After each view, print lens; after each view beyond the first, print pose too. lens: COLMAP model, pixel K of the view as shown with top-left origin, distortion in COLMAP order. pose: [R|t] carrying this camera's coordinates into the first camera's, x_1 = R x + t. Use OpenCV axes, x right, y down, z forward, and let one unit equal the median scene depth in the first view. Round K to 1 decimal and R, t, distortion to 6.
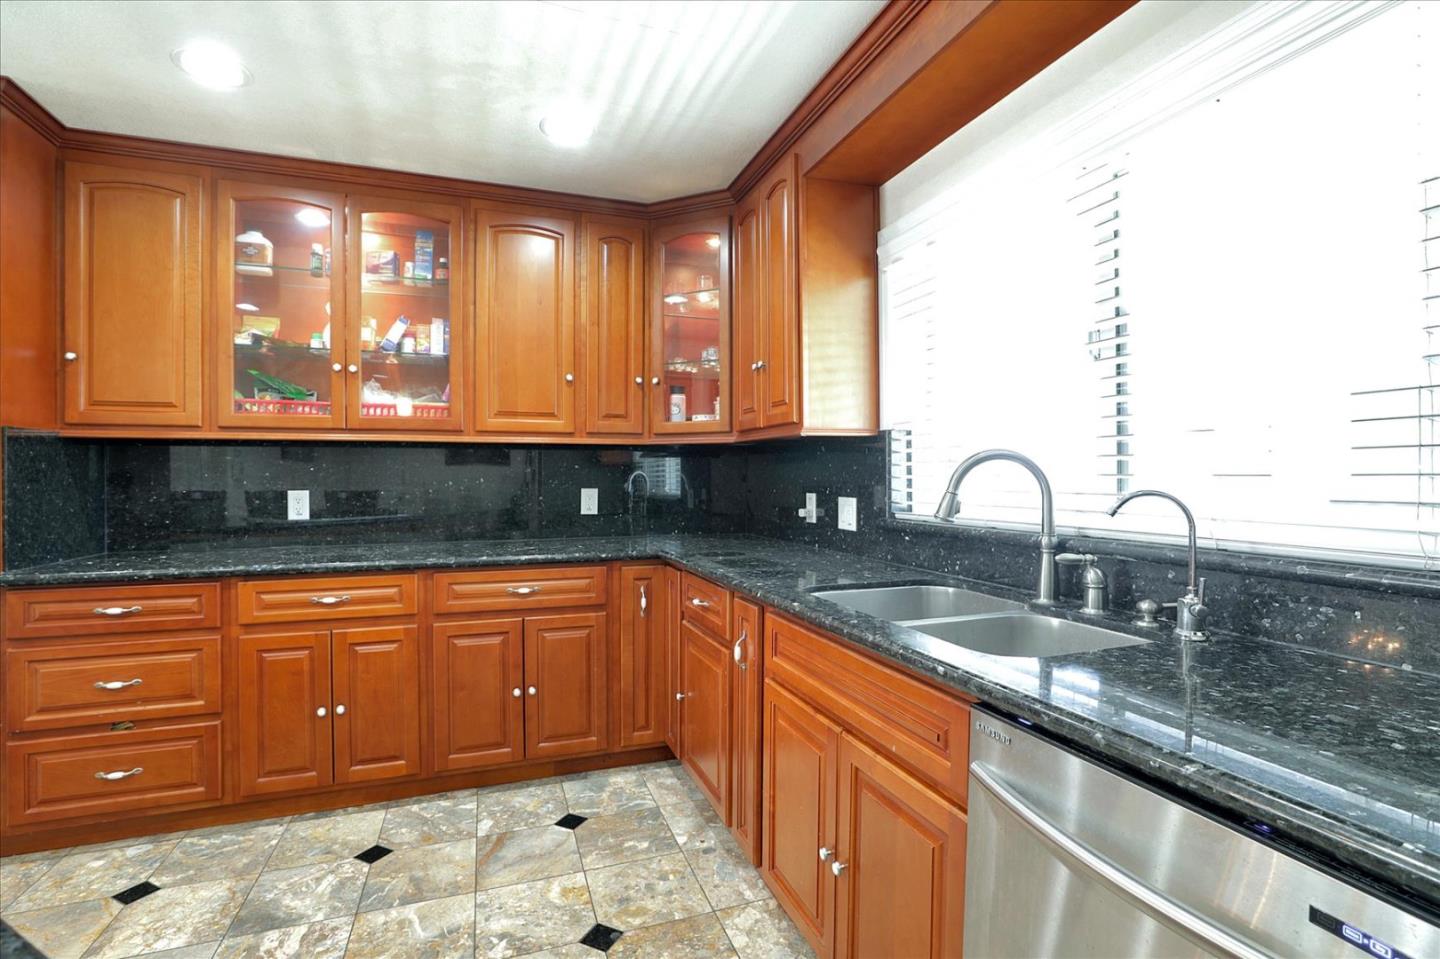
lens RADIAL K [[659.8, 0, 728.2], [0, 659.8, 483.6], [0, 0, 1]] dist [-0.046977, 0.013766]
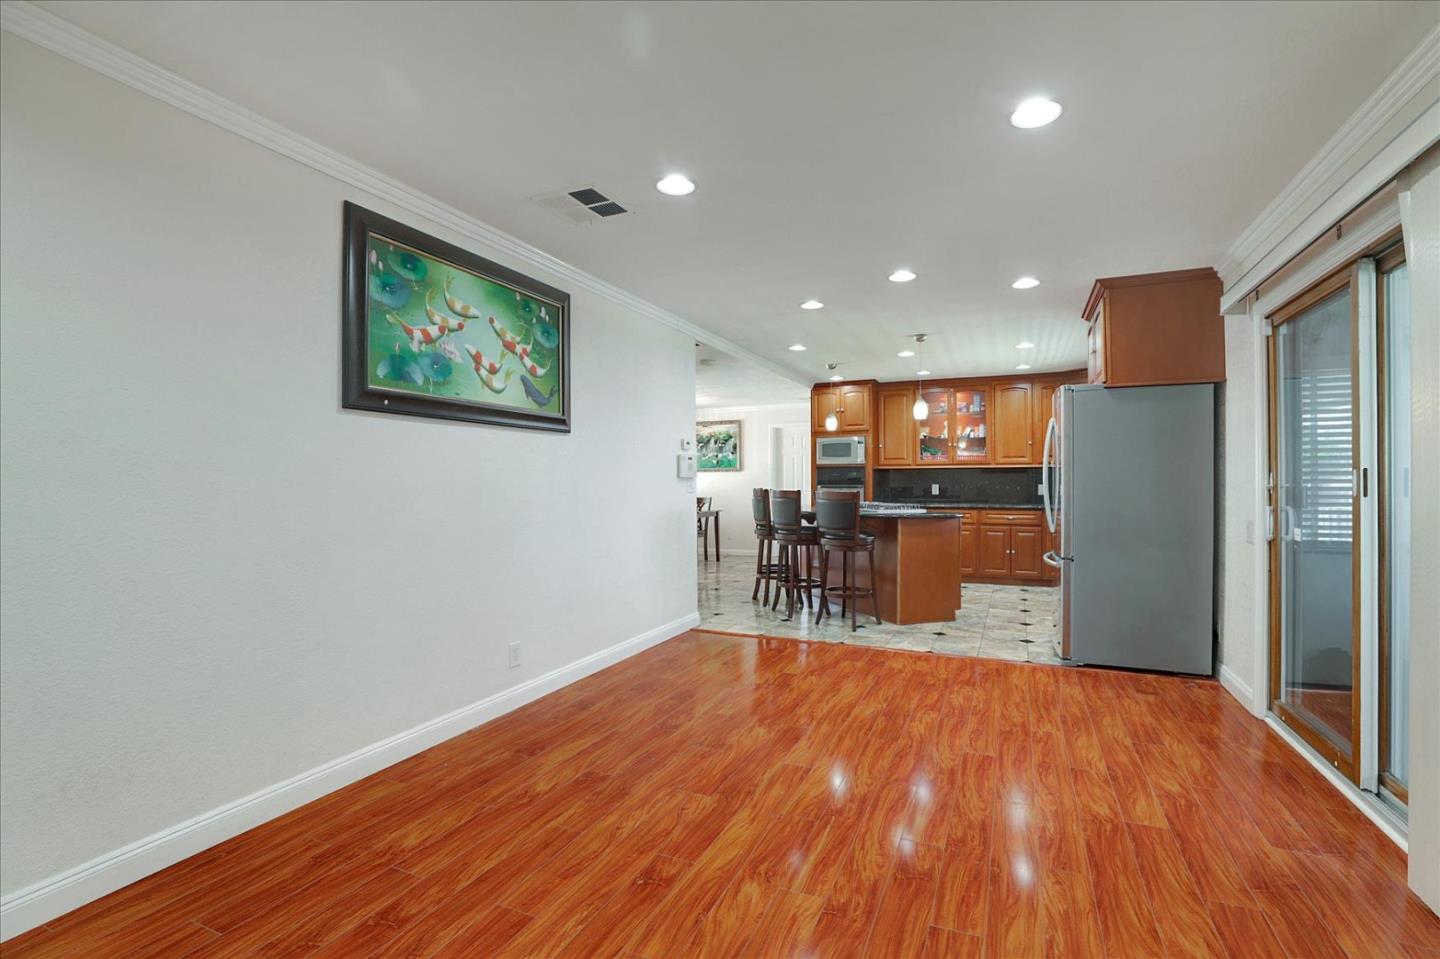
lens RADIAL K [[659.8, 0, 728.2], [0, 659.8, 483.6], [0, 0, 1]] dist [-0.046977, 0.013766]
pose [[0.718308, 0.000121, -0.695726, 0.855738], [-0.005788, 0.999966, -0.005802, 0.034173], [0.695702, 0.008195, 0.718284, -2.080384]]
